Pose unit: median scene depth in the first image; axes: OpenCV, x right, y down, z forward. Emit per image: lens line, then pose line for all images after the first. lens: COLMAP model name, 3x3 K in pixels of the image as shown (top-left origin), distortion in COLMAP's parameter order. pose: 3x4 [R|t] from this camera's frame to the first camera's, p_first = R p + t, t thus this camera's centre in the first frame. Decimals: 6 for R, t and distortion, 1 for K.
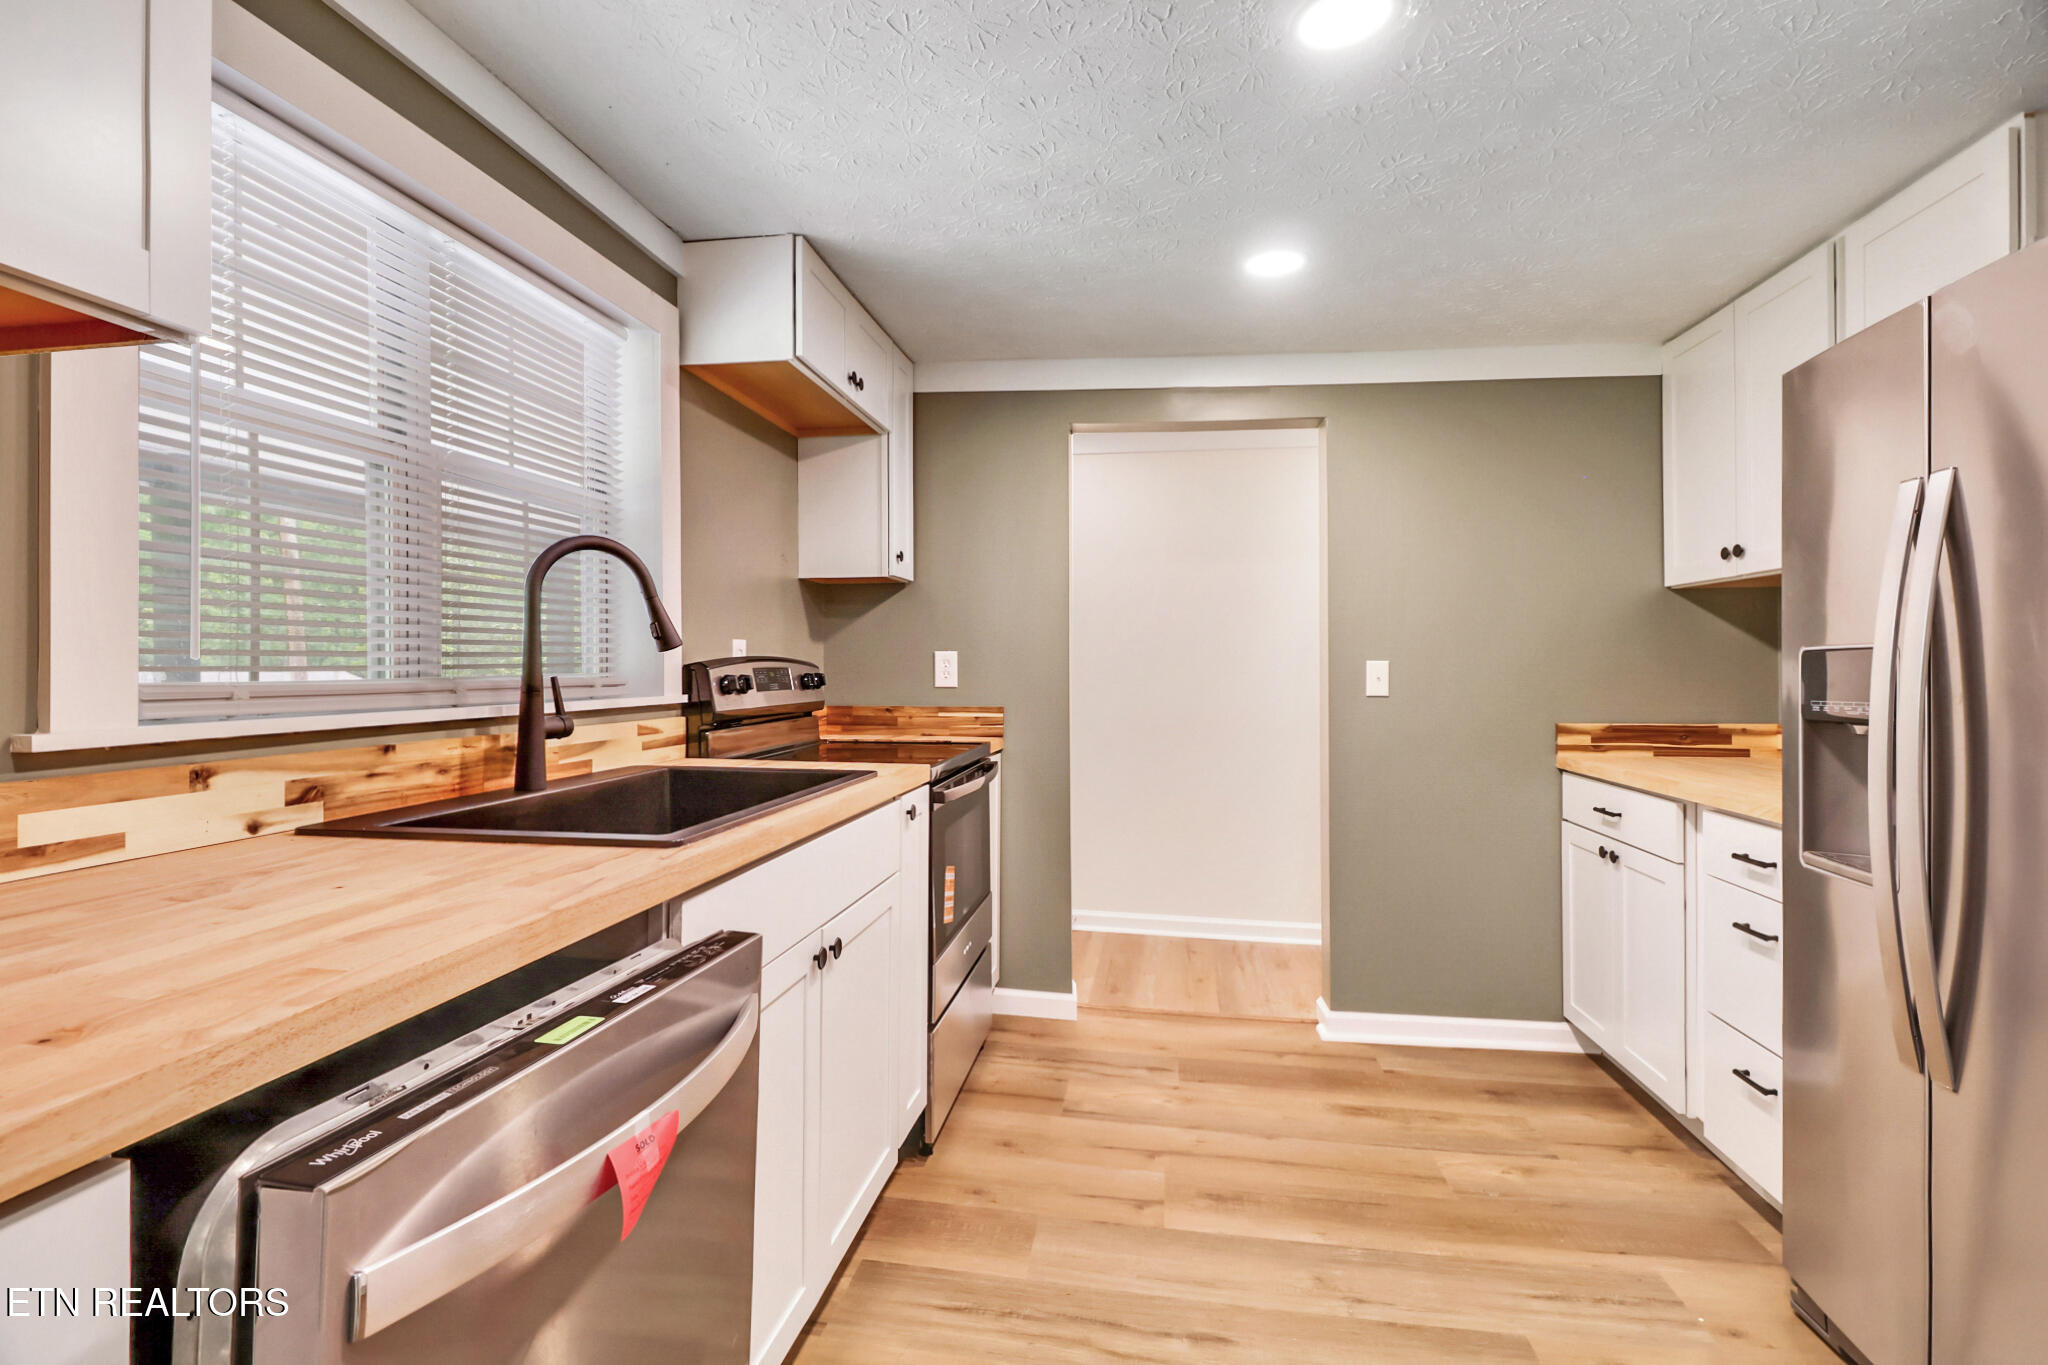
lens RADIAL K [[945.7, 0, 1017.0], [0, 945.7, 683.4], [0, 0, 1]] dist [0.001727, -0.000257]
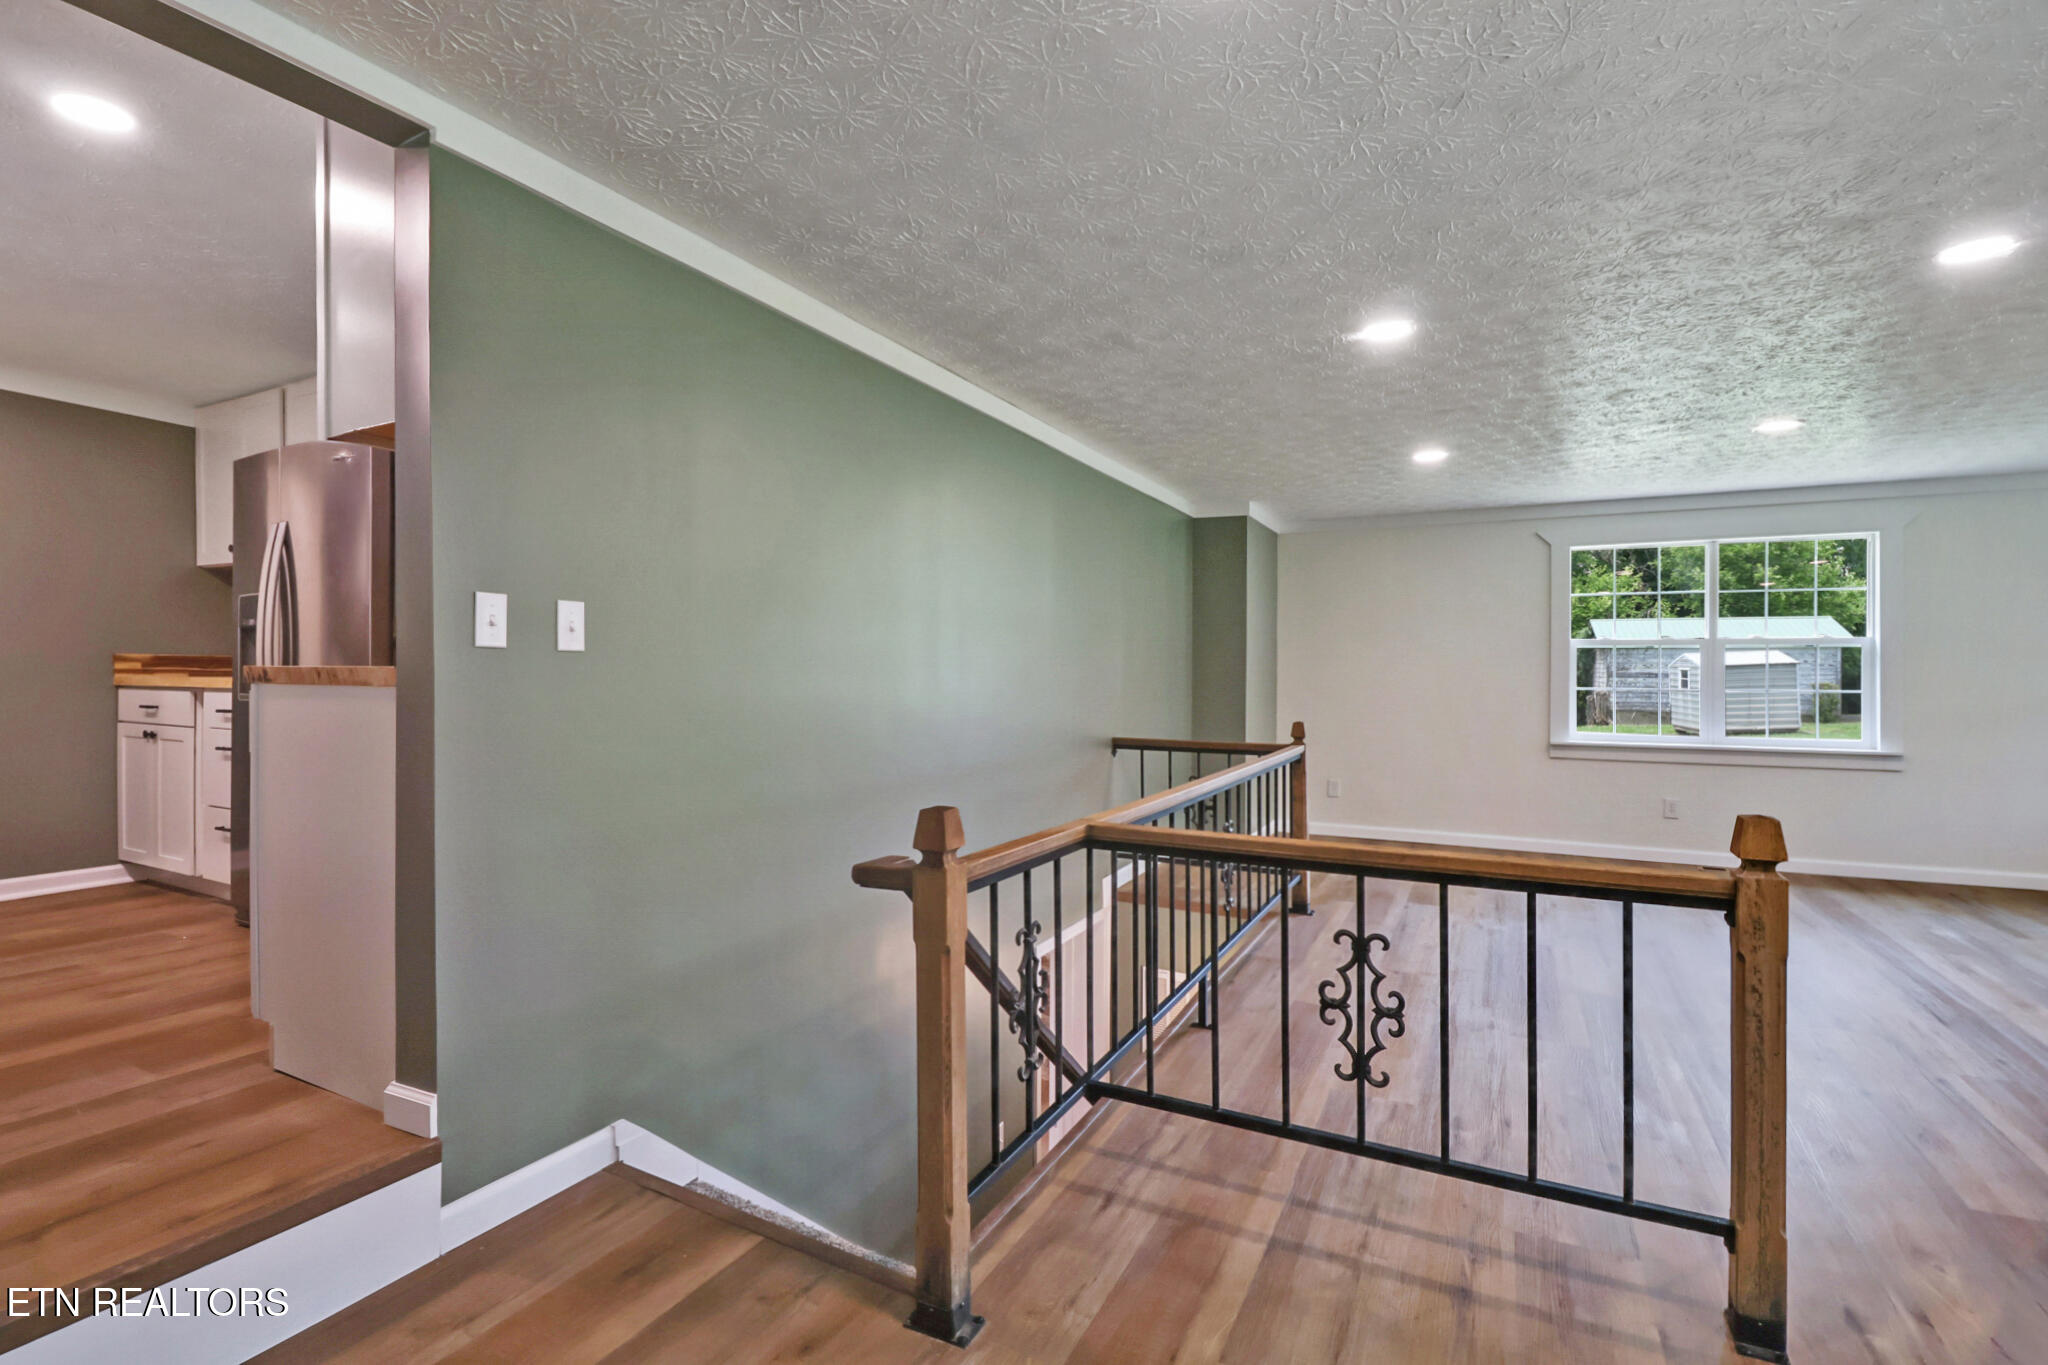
lens RADIAL K [[945.7, 0, 1023.1], [0, 945.7, 681.4], [0, 0, 1]] dist [0.001727, -0.000257]
pose [[0.314172, -0.002556, 0.949362, -0.368744], [-0.006426, 0.999968, 0.004819, 0.073033], [-0.949344, -0.007614, 0.314146, -0.785420]]
